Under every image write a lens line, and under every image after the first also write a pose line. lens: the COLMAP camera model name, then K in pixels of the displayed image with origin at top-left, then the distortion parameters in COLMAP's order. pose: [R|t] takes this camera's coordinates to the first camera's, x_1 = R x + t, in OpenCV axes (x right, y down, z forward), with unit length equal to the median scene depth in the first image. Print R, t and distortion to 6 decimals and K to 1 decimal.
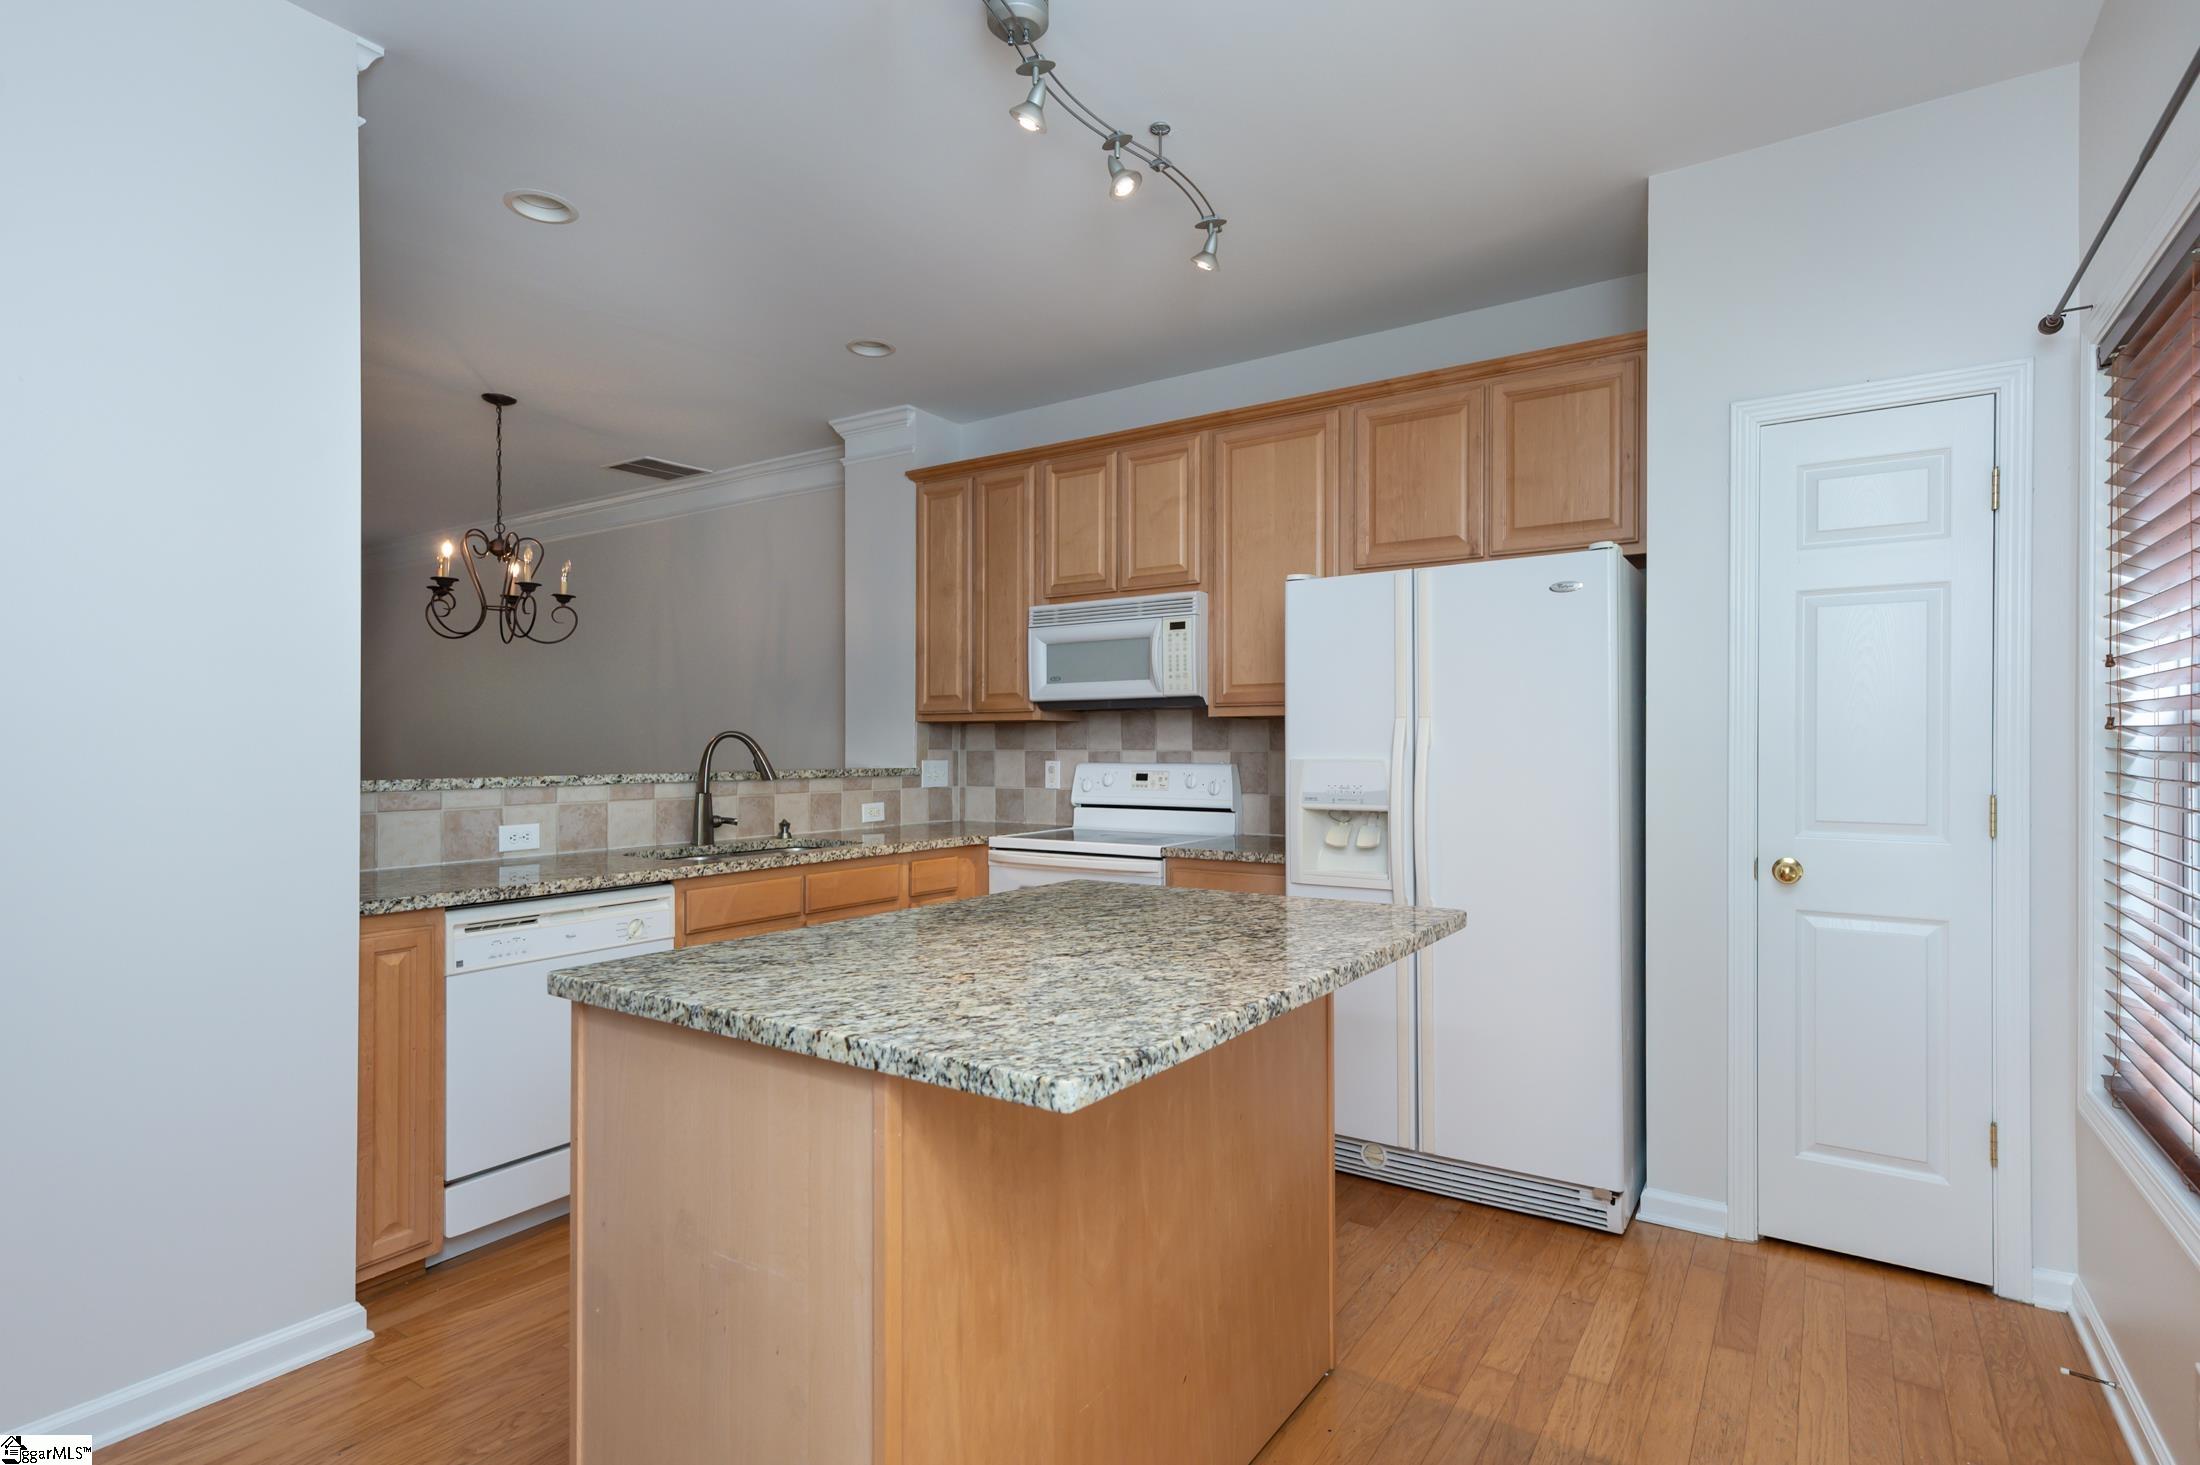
lens RADIAL K [[1067.1, 0, 1110.4], [0, 1067.1, 746.6], [0, 0, 1]] dist [0.016524, -0.000244]
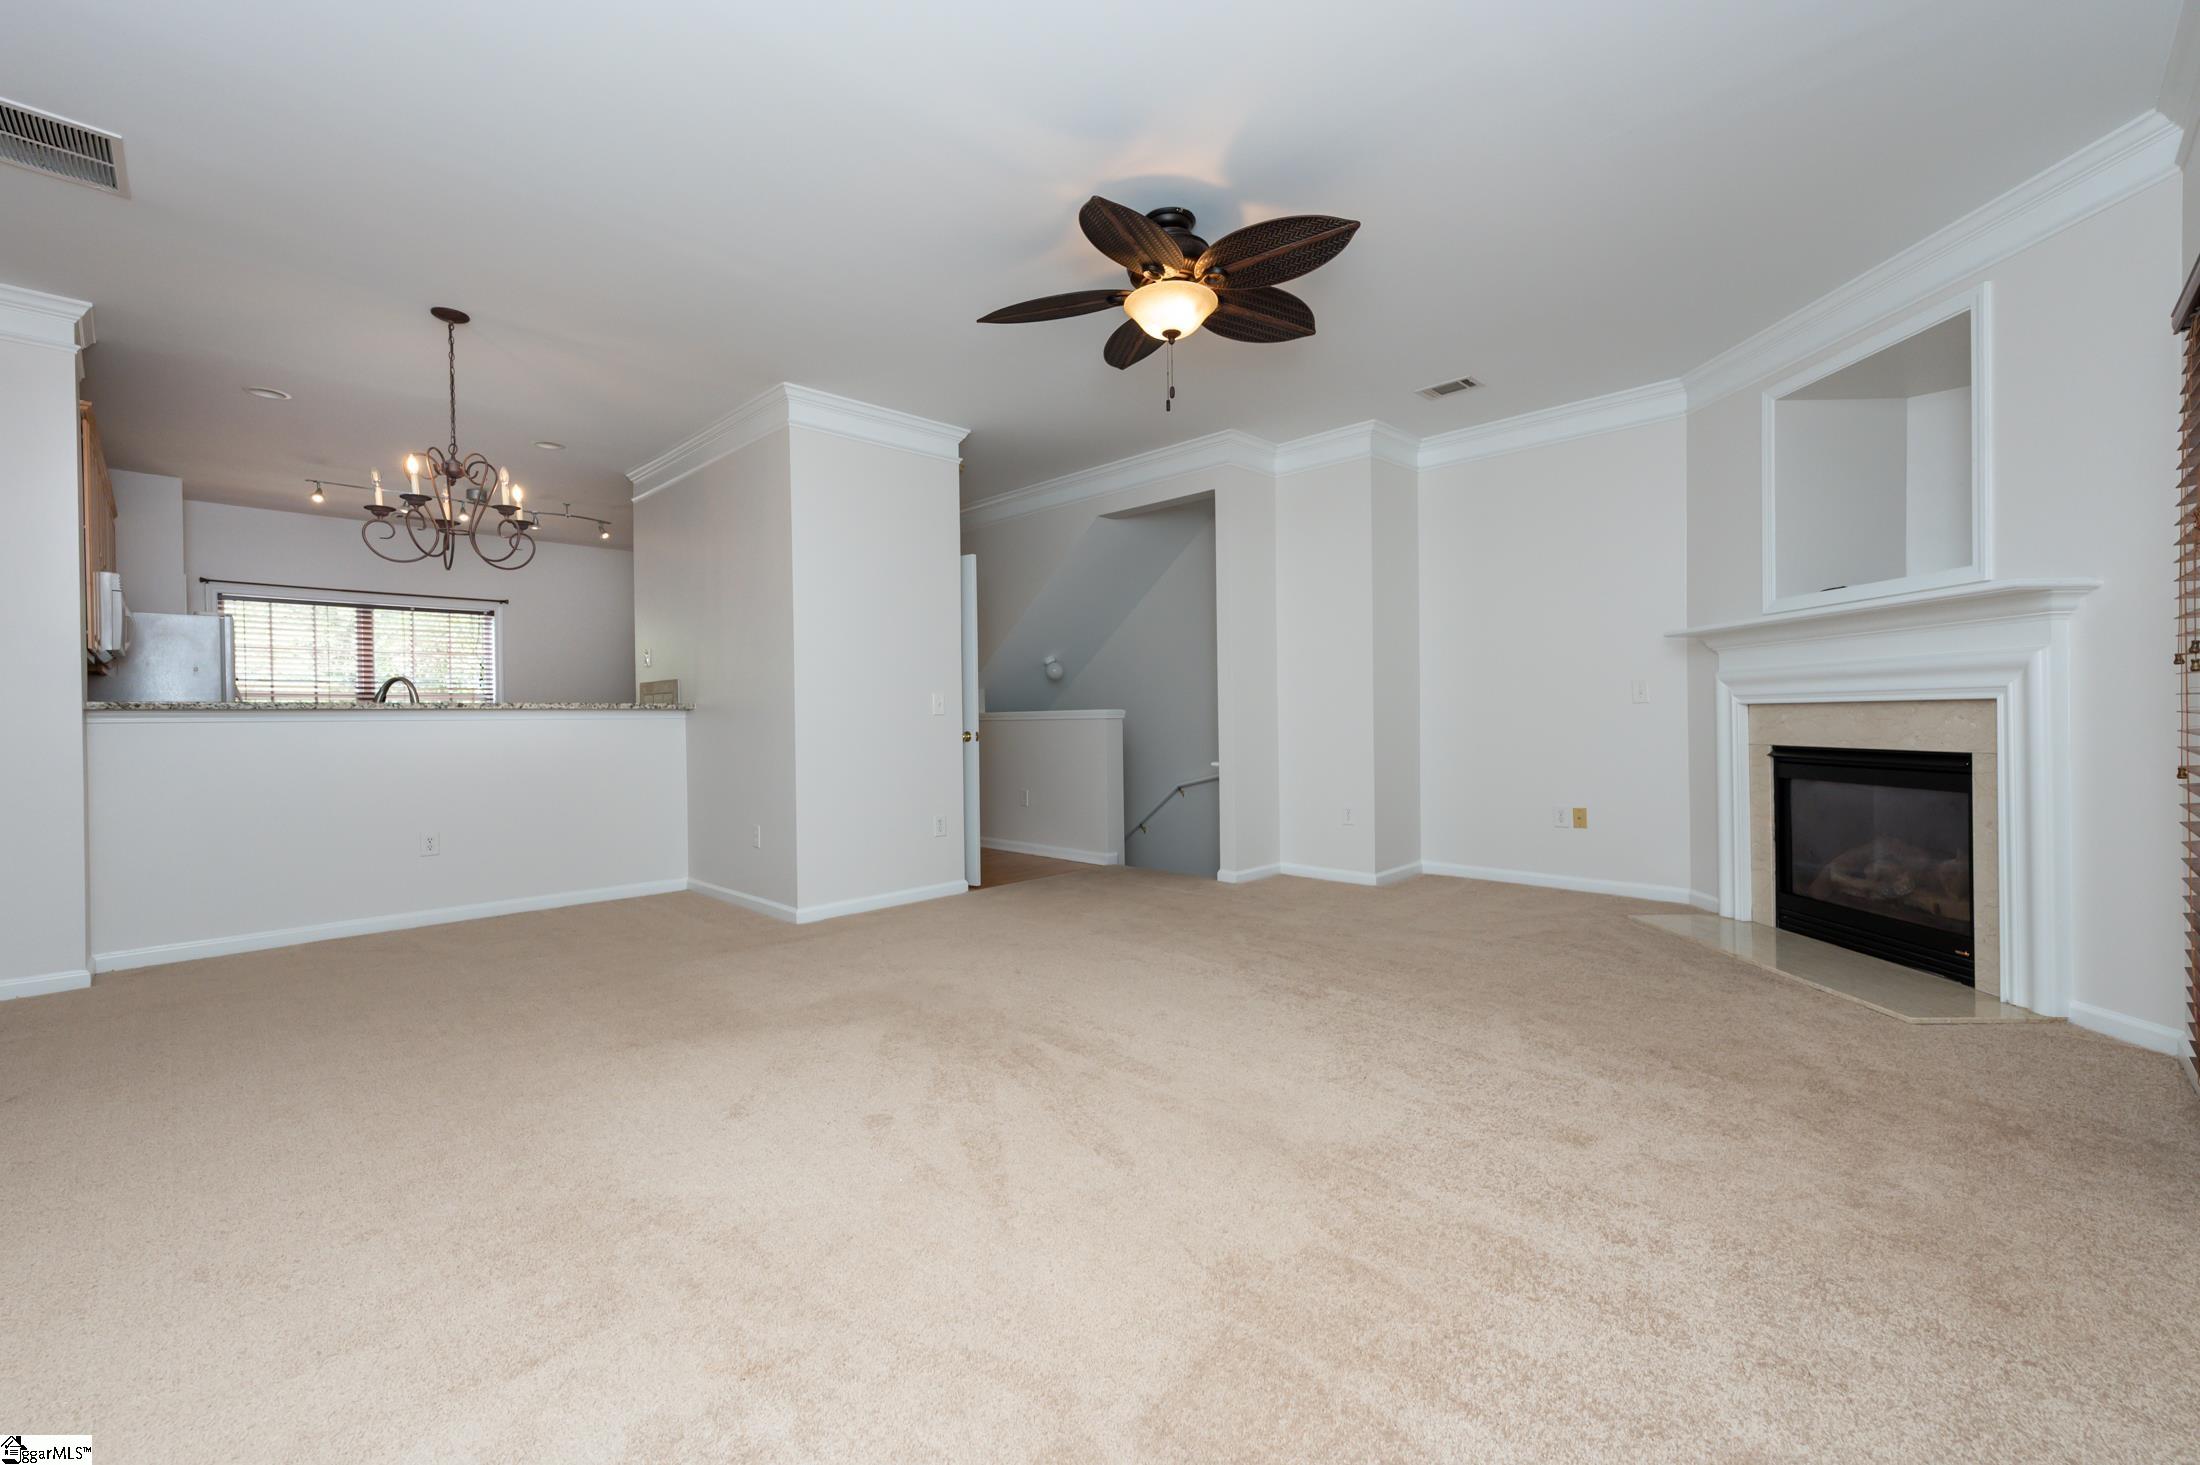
lens RADIAL K [[913.7, 0, 1101.7], [0, 913.7, 718.8], [0, 0, 1]] dist [0.016784, -0.000064]
pose [[-0.978418, 0.014309, 0.206139, -1.507281], [0.015584, 0.999868, 0.004566, 0.051516], [-0.206046, 0.007680, -0.978512, 1.937473]]
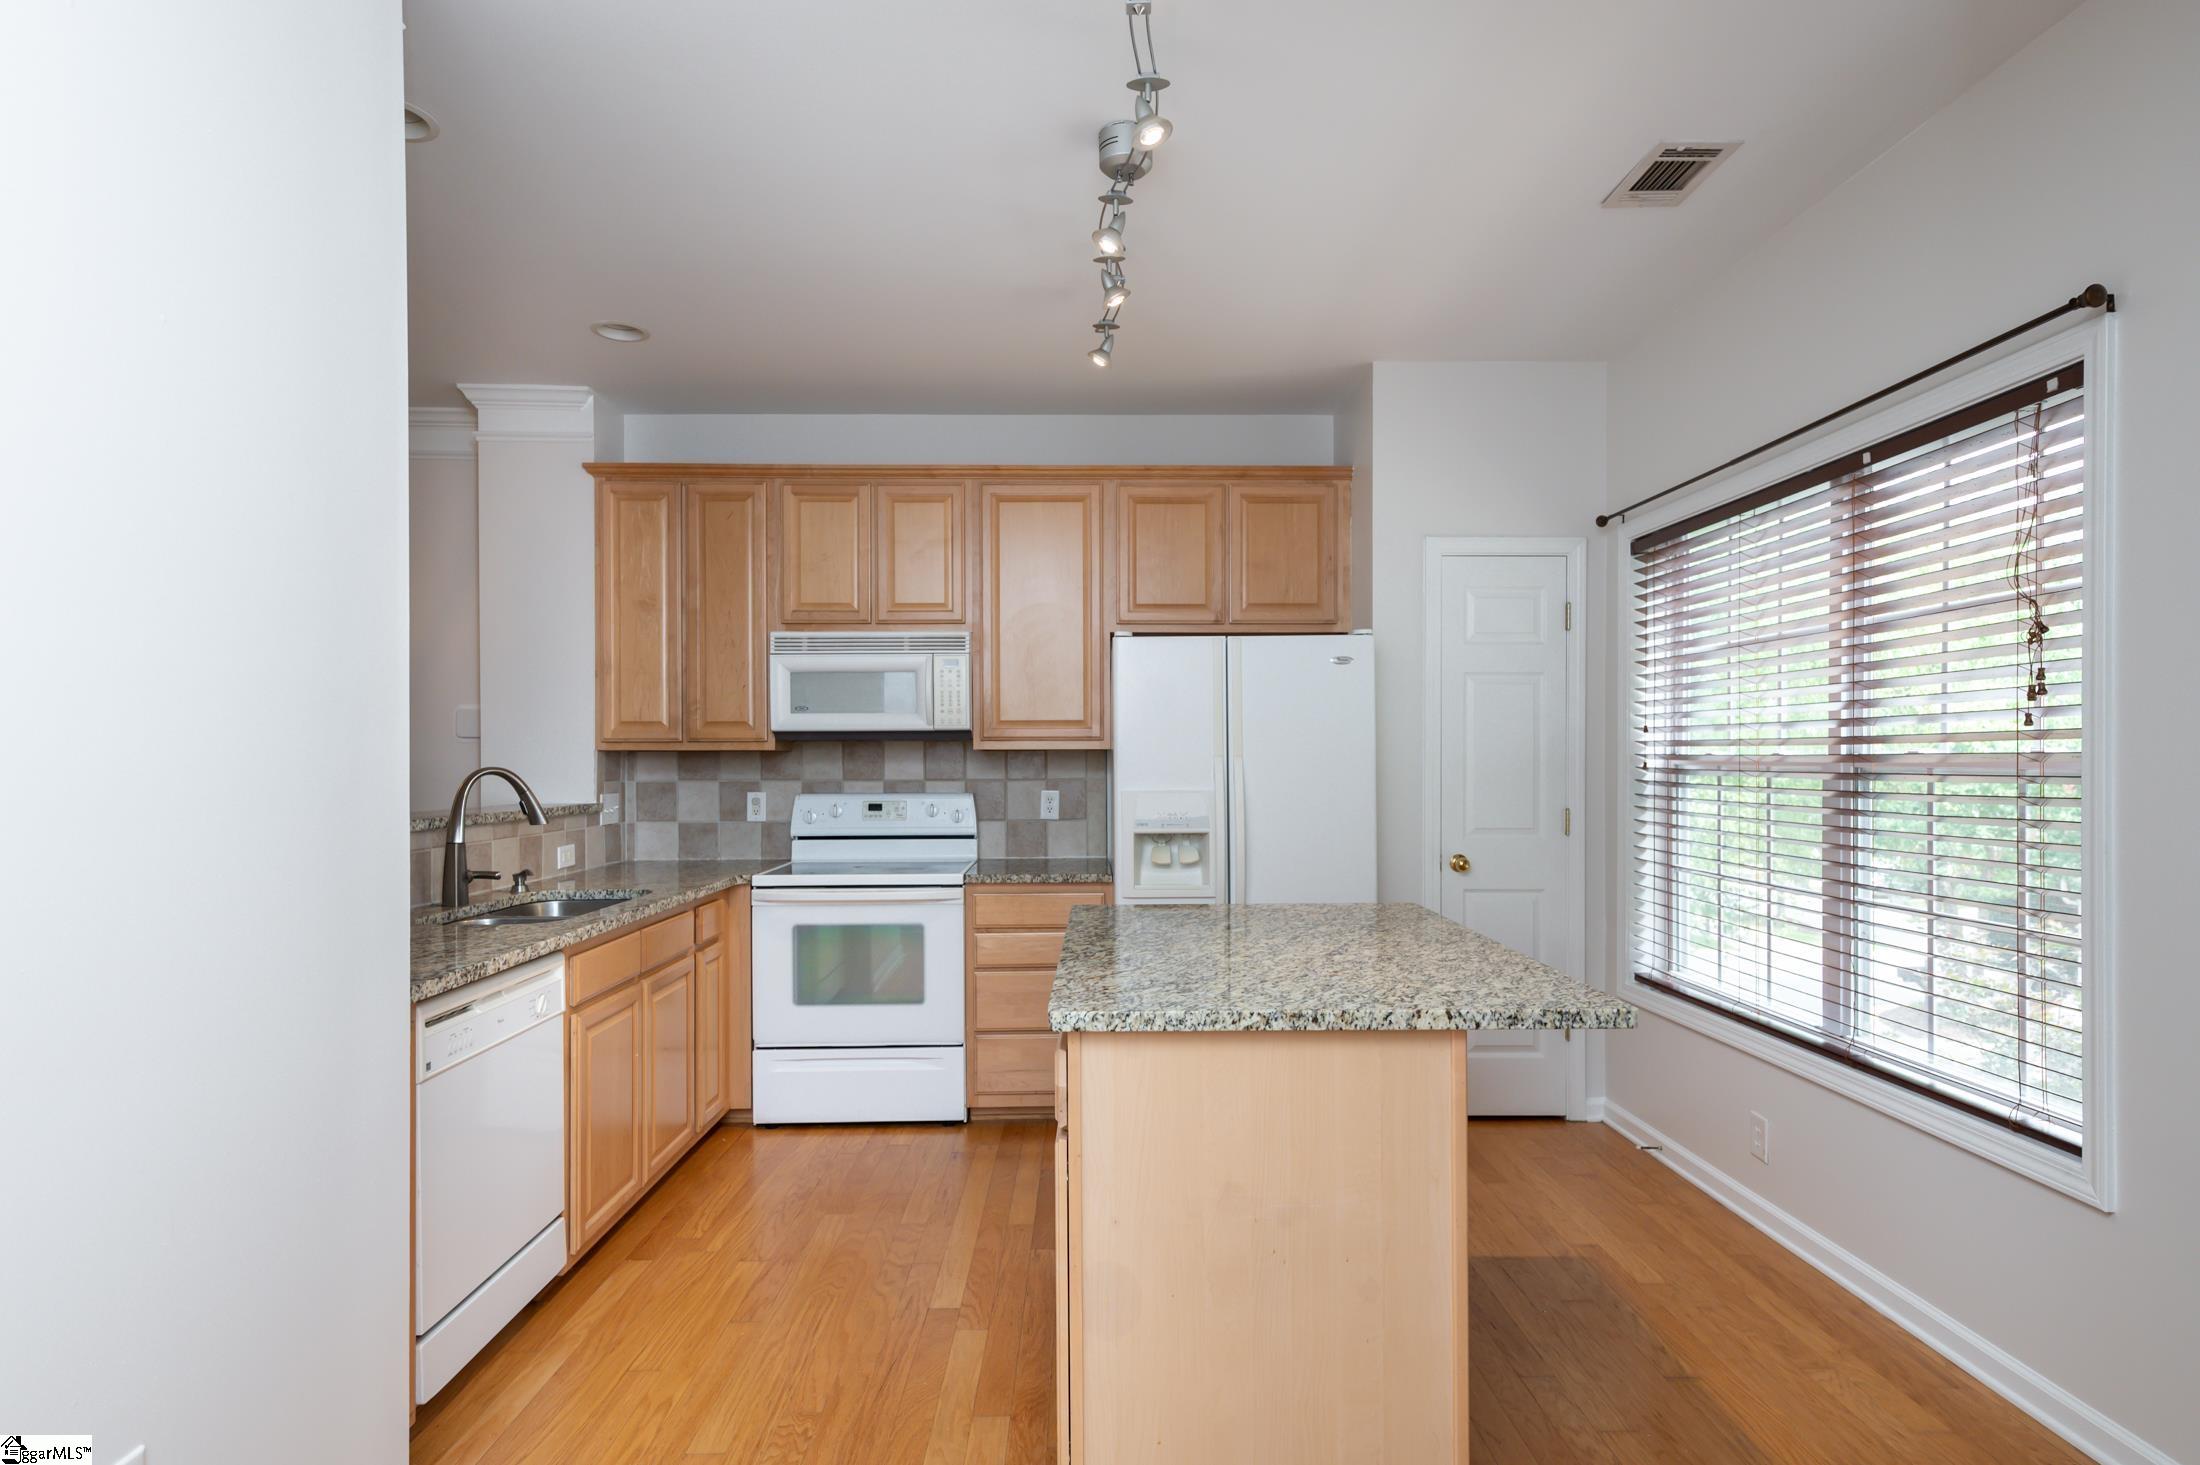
lens RADIAL K [[1126.0, 0, 1090.7], [0, 1126.0, 758.3], [0, 0, 1]] dist [0.016719, 0.000237]
pose [[0.829221, -0.002939, 0.558913, -0.424723], [0.002950, 0.999995, 0.000881, -0.019221], [-0.558913, 0.000918, 0.829226, 0.005669]]
